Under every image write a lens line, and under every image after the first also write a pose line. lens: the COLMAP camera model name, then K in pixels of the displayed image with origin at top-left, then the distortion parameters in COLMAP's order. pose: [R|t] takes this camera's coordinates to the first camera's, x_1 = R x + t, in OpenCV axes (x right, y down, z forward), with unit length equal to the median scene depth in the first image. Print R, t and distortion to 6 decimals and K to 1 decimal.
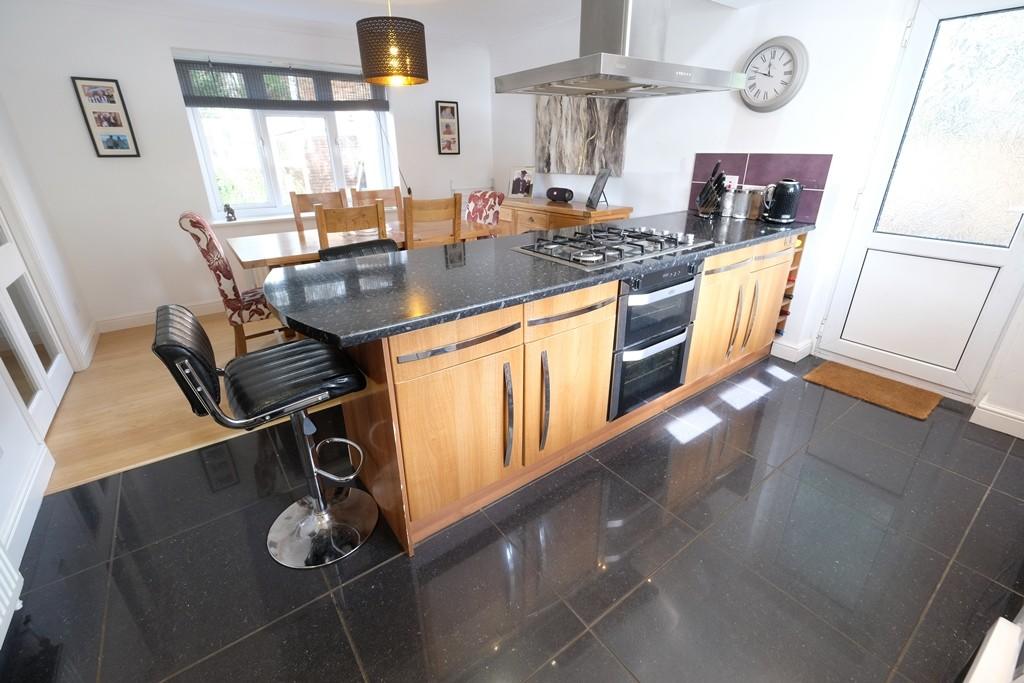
lens RADIAL K [[448.4, 0, 512.0], [0, 448.4, 341.5], [0, 0, 1]] dist [-0.004063, -0.000184]
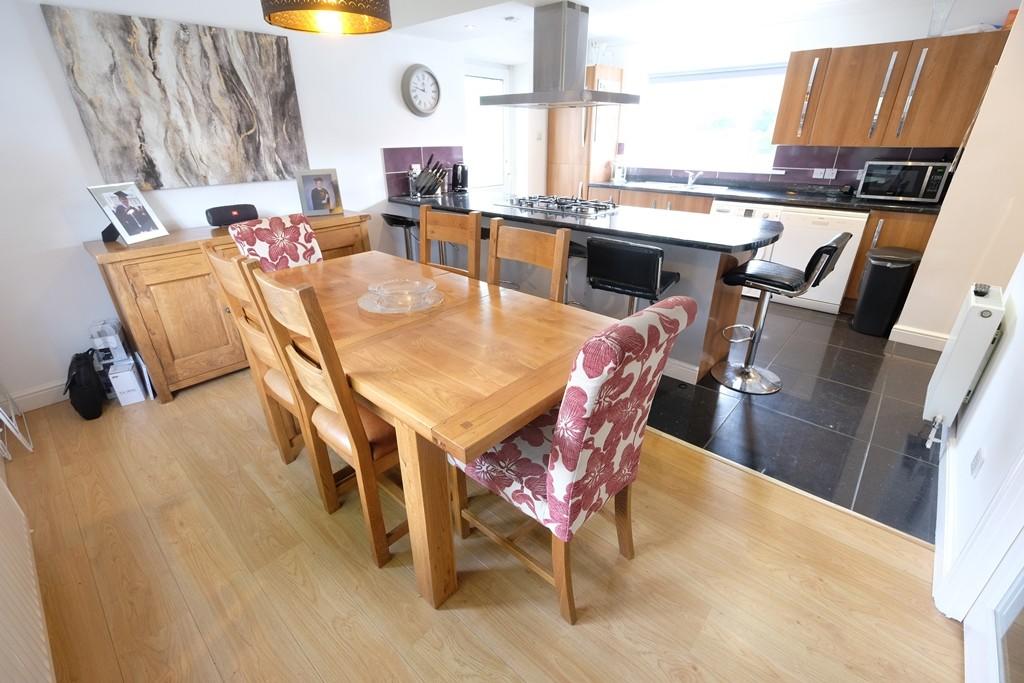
lens RADIAL K [[448.4, 0, 512.0], [0, 448.4, 341.5], [0, 0, 1]] dist [-0.004063, -0.000184]
pose [[-0.208951, -0.401257, 0.891814, -0.736062], [0.397937, 0.798141, 0.452346, -0.344121], [-0.893301, 0.449404, -0.007097, 0.779980]]
